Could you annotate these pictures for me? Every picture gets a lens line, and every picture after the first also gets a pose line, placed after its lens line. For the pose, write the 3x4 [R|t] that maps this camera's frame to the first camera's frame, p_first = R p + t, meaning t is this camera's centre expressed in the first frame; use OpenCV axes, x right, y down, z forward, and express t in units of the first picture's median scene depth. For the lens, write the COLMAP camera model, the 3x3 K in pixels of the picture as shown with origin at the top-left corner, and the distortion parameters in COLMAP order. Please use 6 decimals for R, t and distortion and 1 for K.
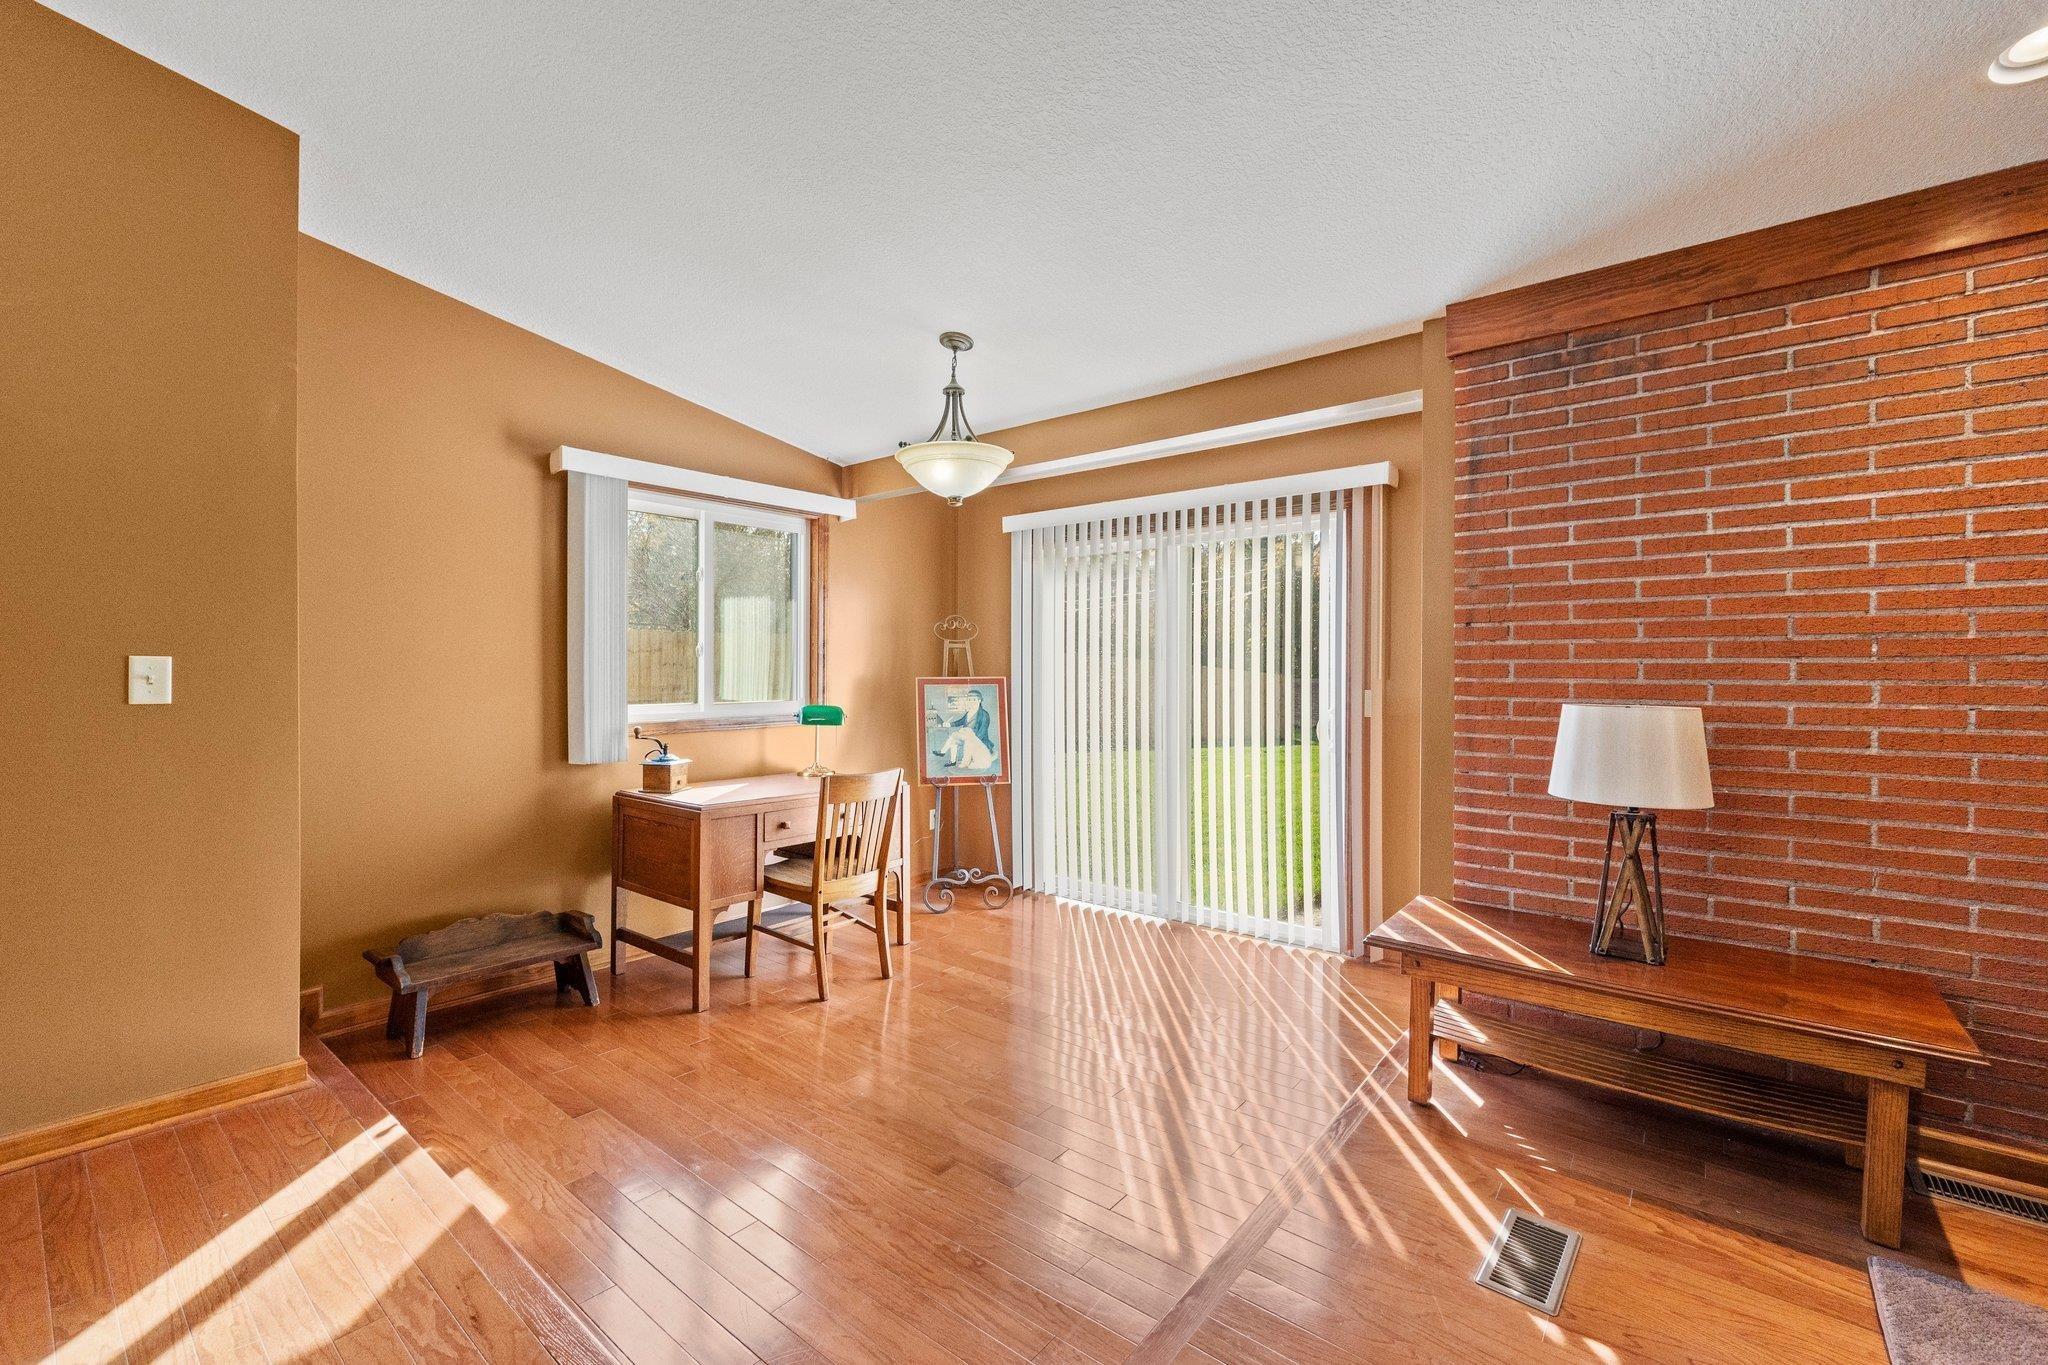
lens RADIAL K [[860.1, 0, 1021.0], [0, 860.1, 672.3], [0, 0, 1]] dist [-0.007736, 0.000223]
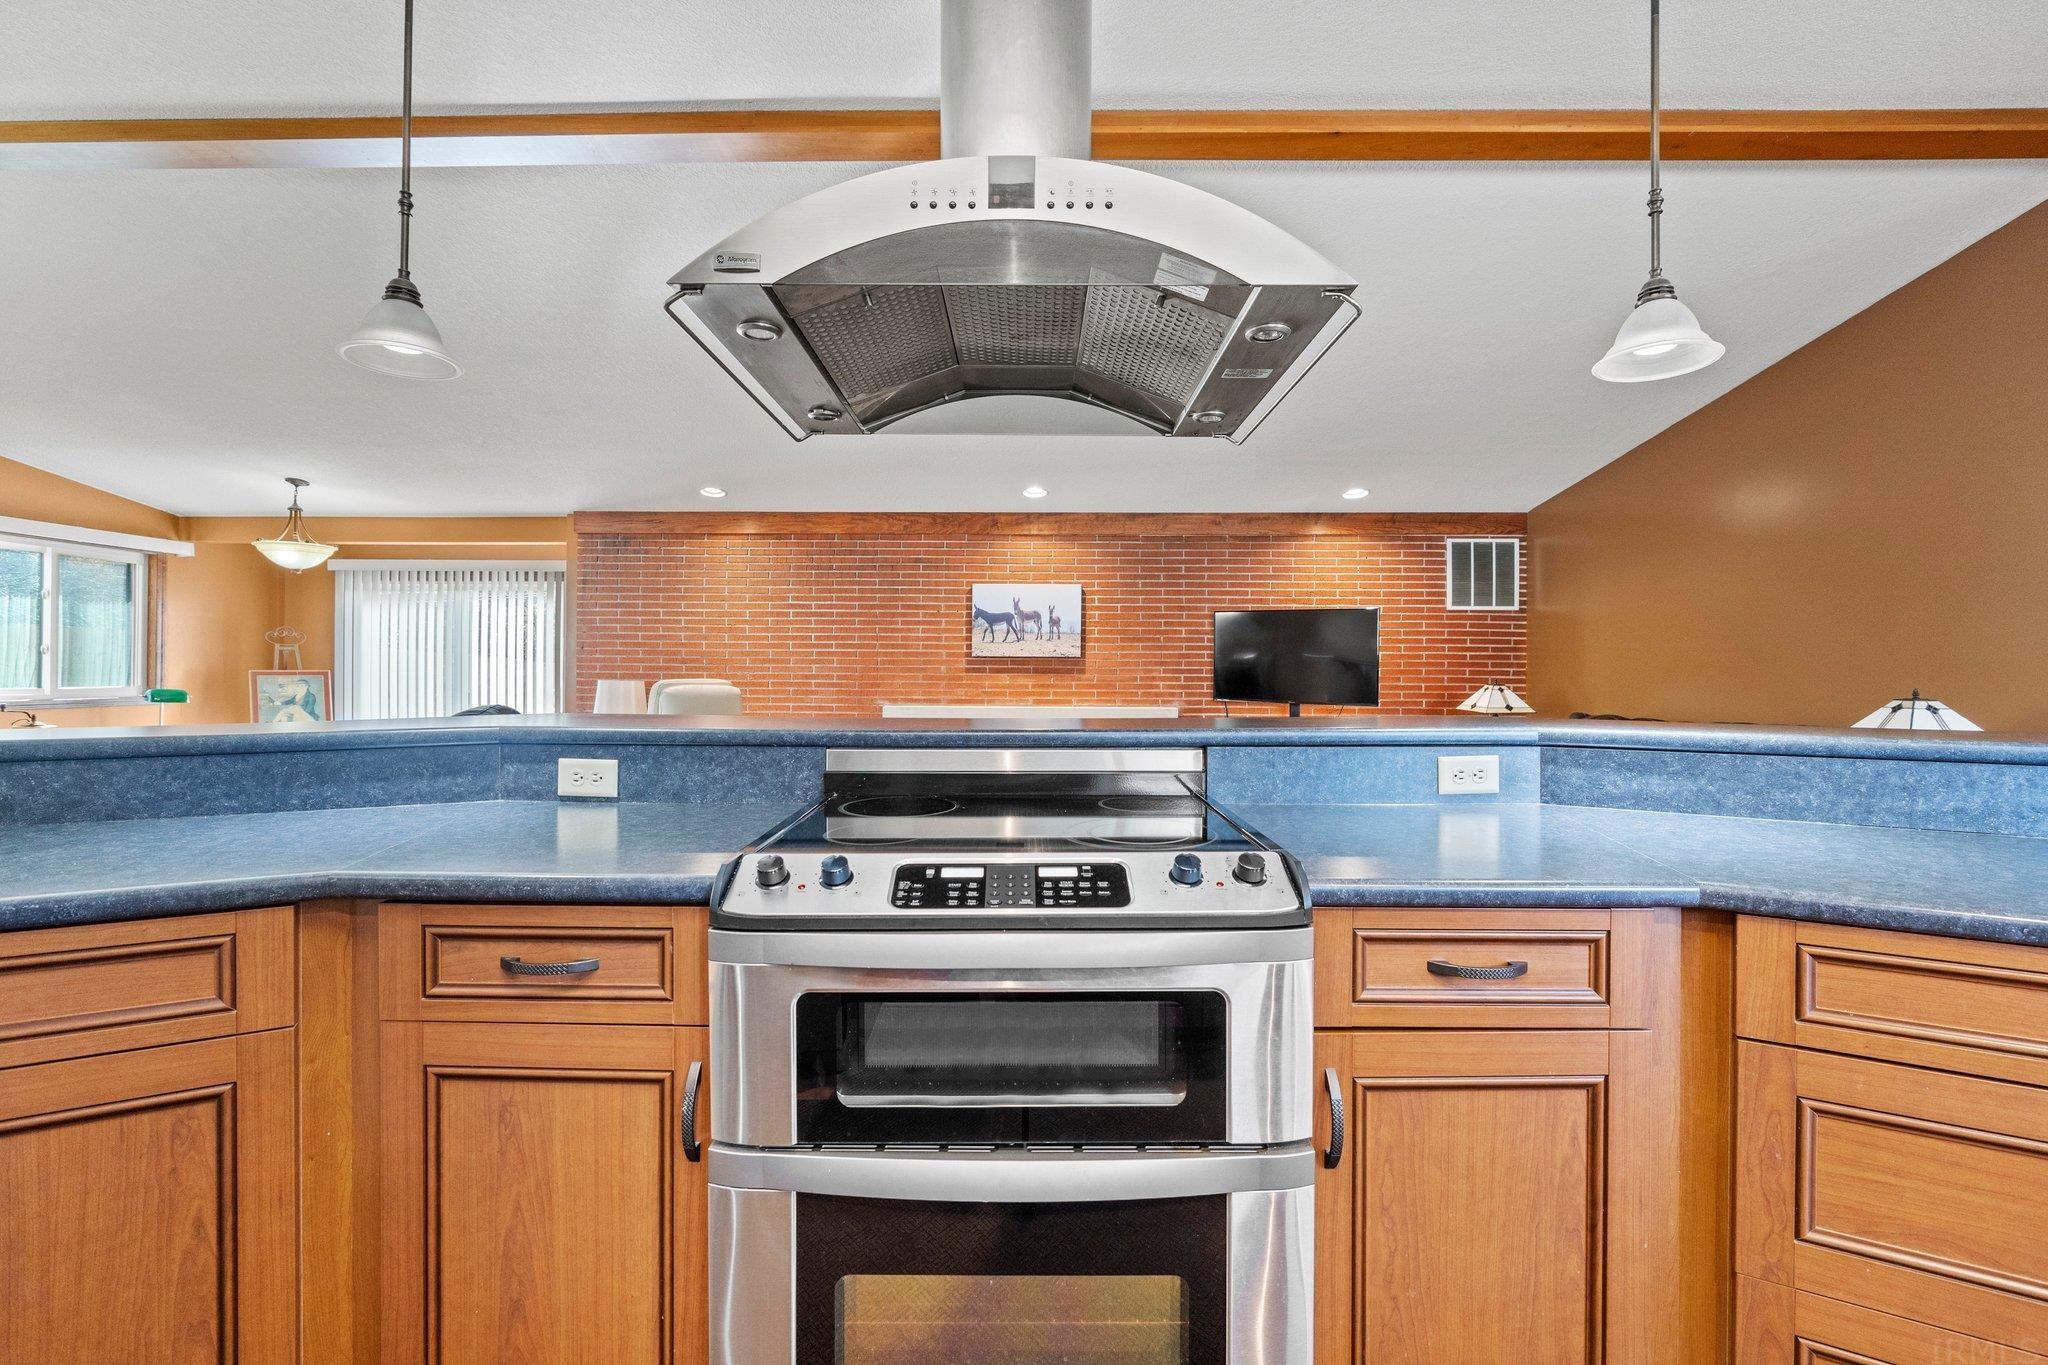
lens RADIAL K [[860.1, 0, 1022.3], [0, 860.1, 680.2], [0, 0, 1]] dist [-0.007736, 0.000223]
pose [[0.783868, 0.000641, 0.620927, 0.003505], [-0.005589, 0.999966, 0.006024, 0.011968], [-0.620903, -0.008192, 0.783845, -1.633458]]
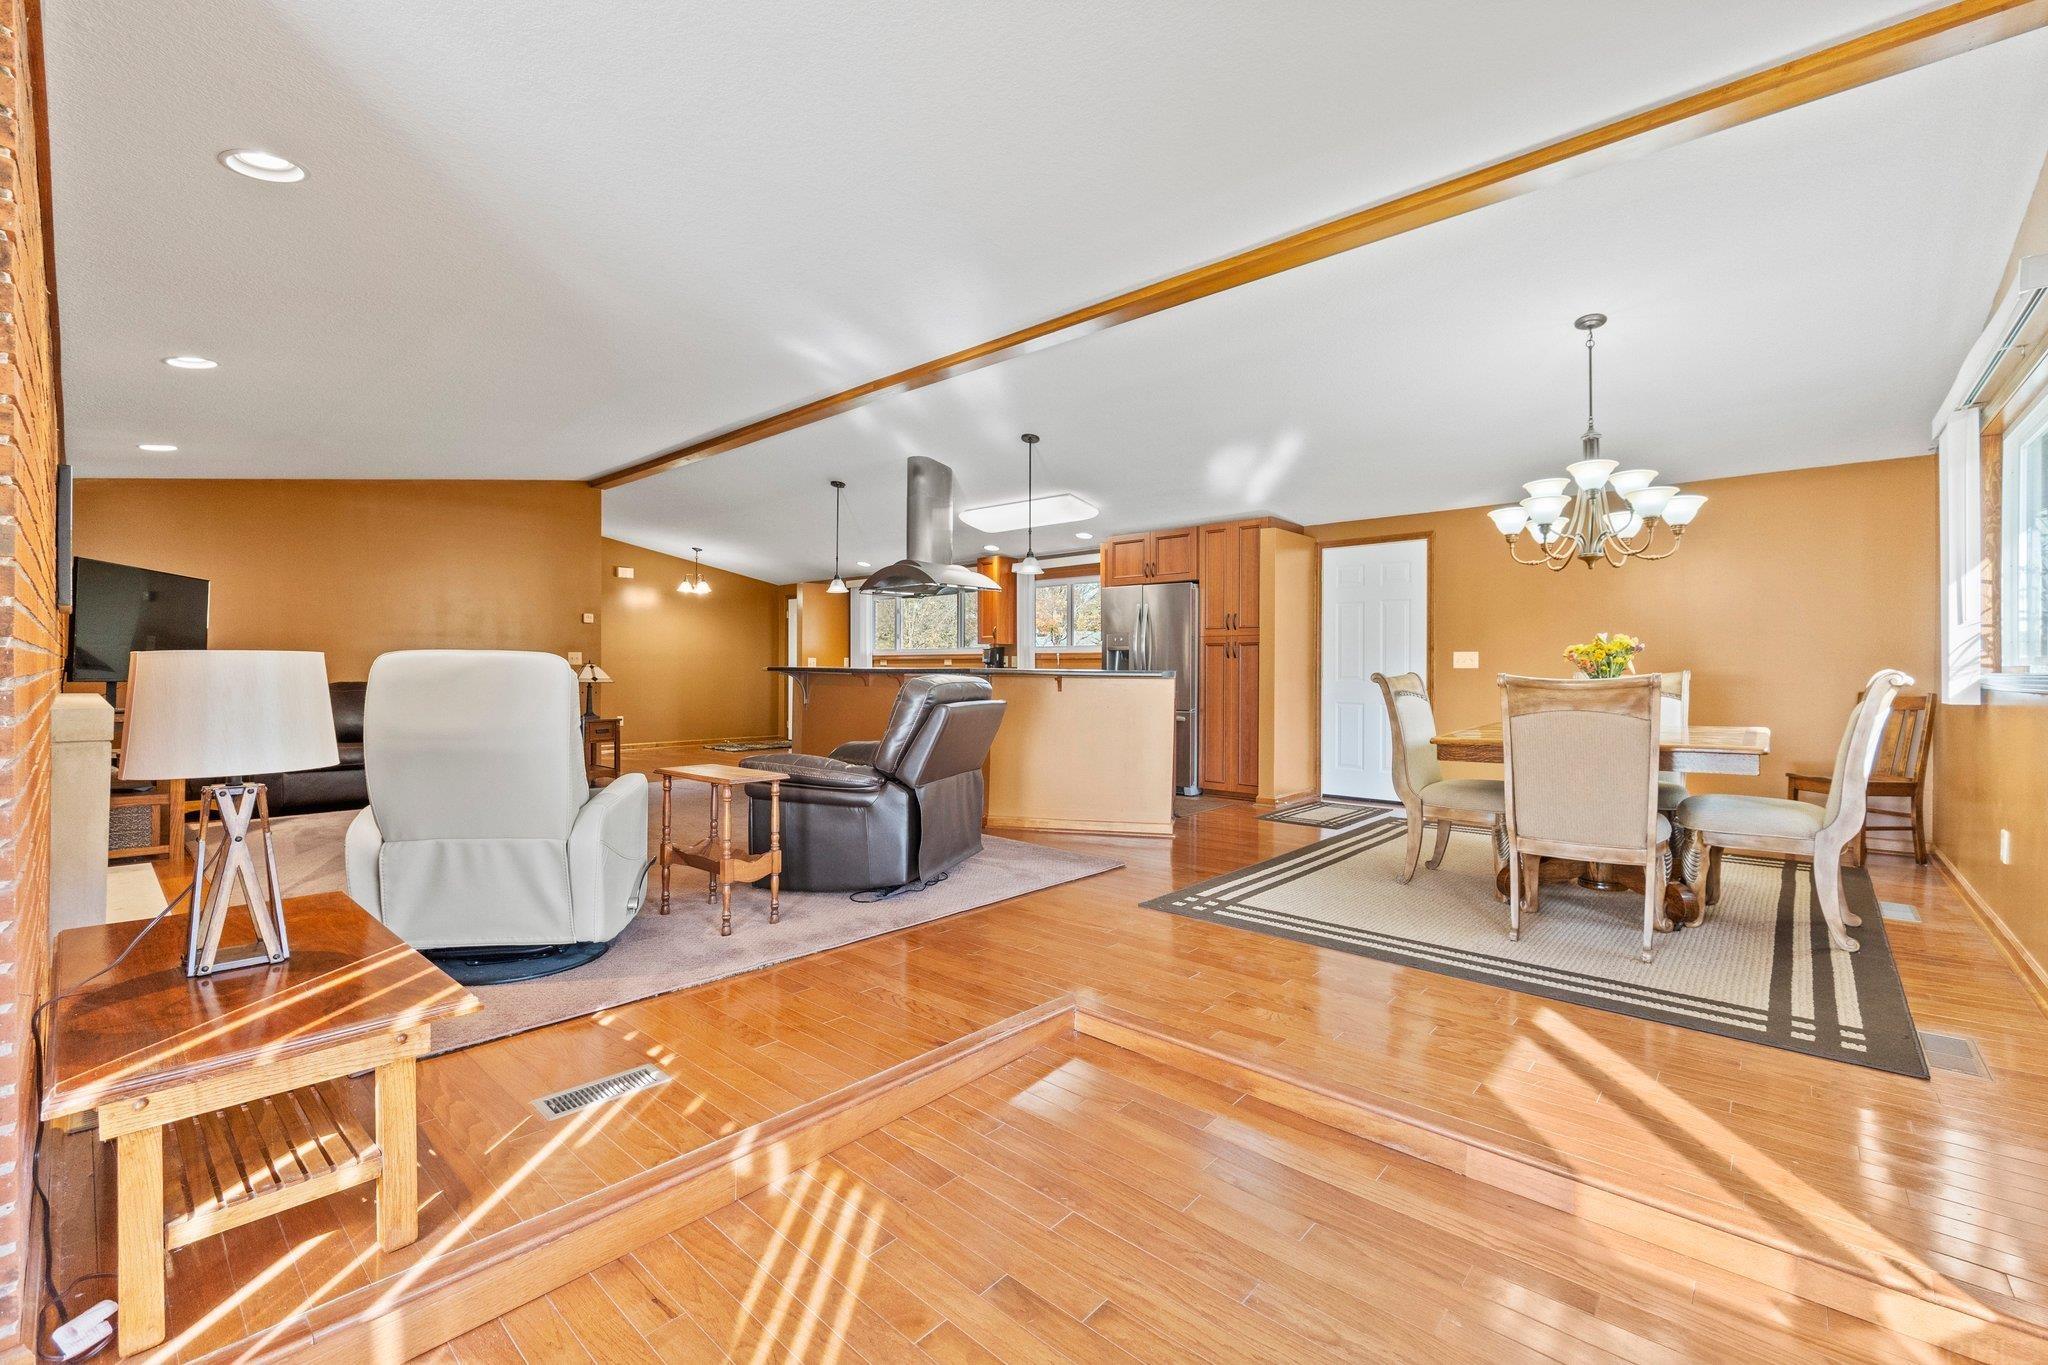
lens RADIAL K [[860.1, 0, 1021.6], [0, 860.1, 672.5], [0, 0, 1]] dist [-0.007736, 0.000223]
pose [[-0.998675, -0.004784, 0.051238, -0.060069], [-0.004754, 0.999988, 0.000720, 0.051554], [-0.051241, 0.000475, -0.998686, 1.735103]]
